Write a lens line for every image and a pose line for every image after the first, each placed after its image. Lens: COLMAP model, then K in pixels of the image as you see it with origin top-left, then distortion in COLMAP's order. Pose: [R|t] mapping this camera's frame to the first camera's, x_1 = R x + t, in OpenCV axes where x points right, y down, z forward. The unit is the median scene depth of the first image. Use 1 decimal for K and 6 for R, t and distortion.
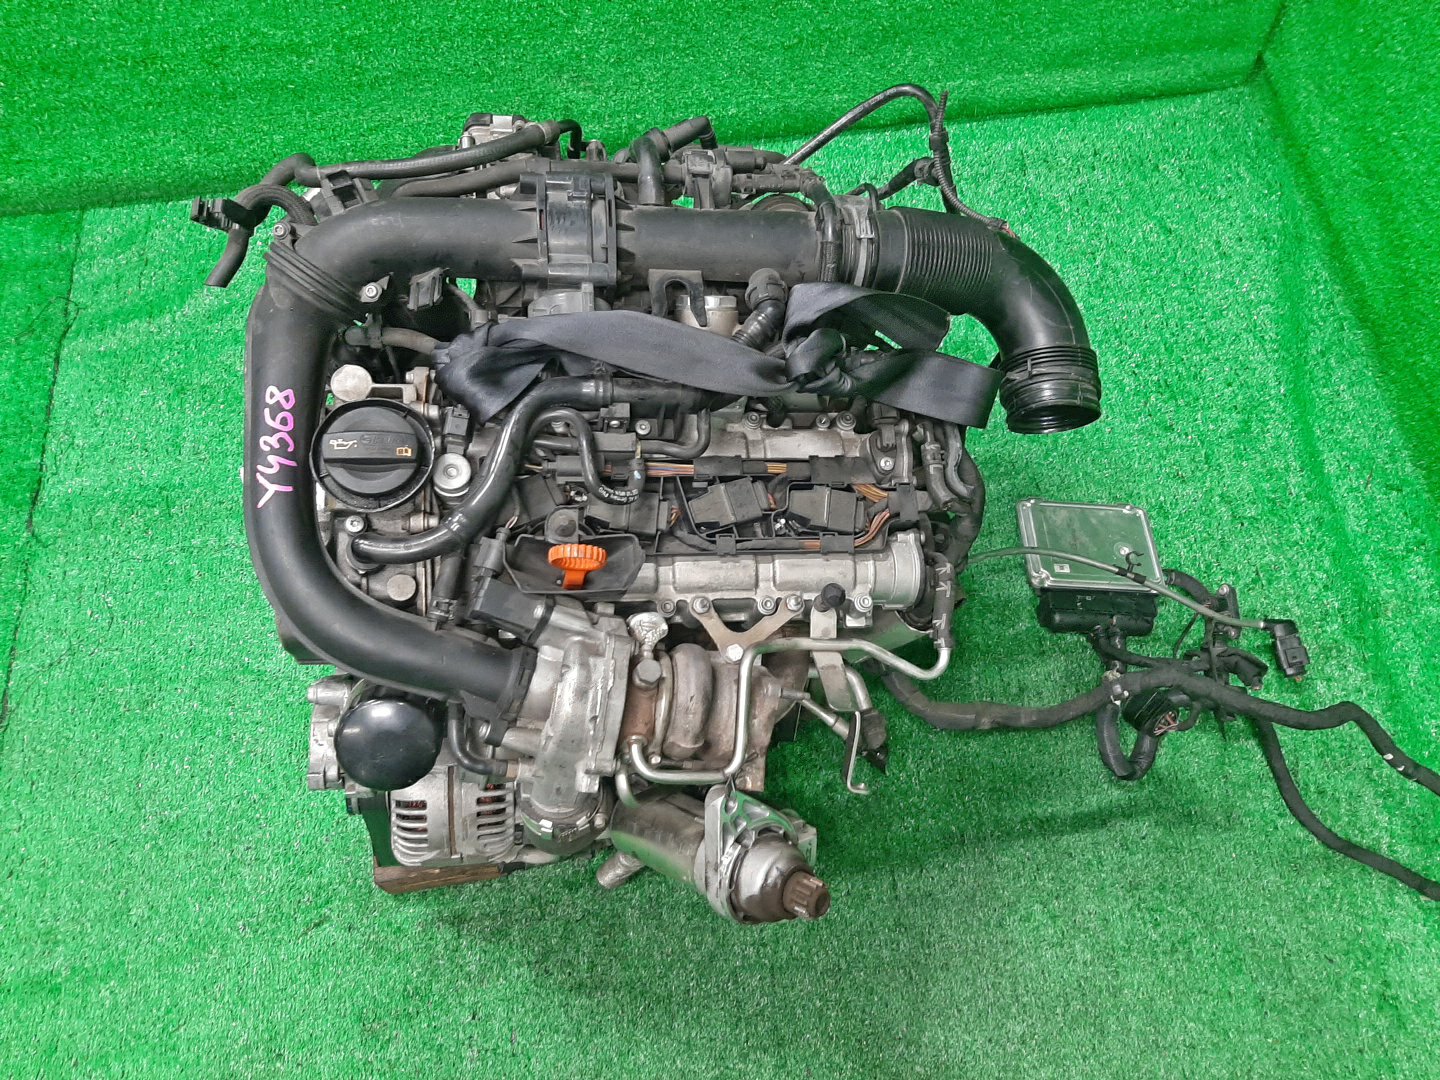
lens RADIAL K [[1114.9, 0, 721.2], [0, 1114.9, 536.2], [0, 0, 1]] dist [0.066411, -0.114846]
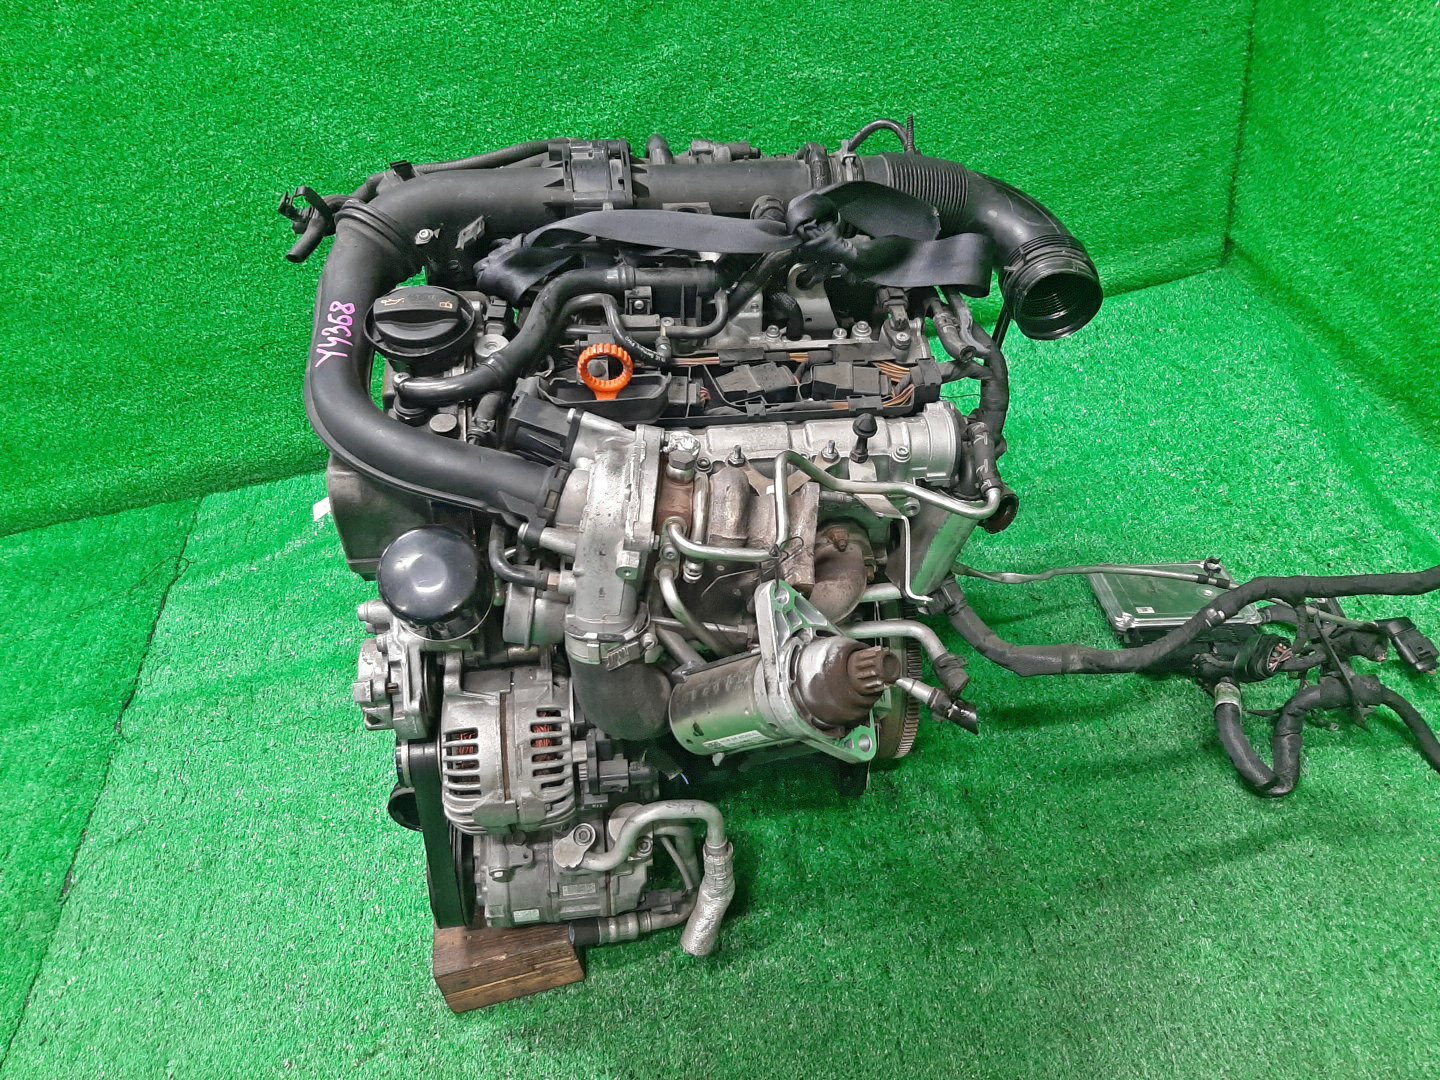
lens RADIAL K [[1114.9, 0, 721.2], [0, 1114.9, 536.2], [0, 0, 1]] dist [0.066411, -0.114846]
pose [[0.989774, -0.129247, -0.060362, 0.018358], [0.091769, 0.900895, -0.424225, 0.507103], [0.109209, 0.414347, 0.903543, 0.102263]]
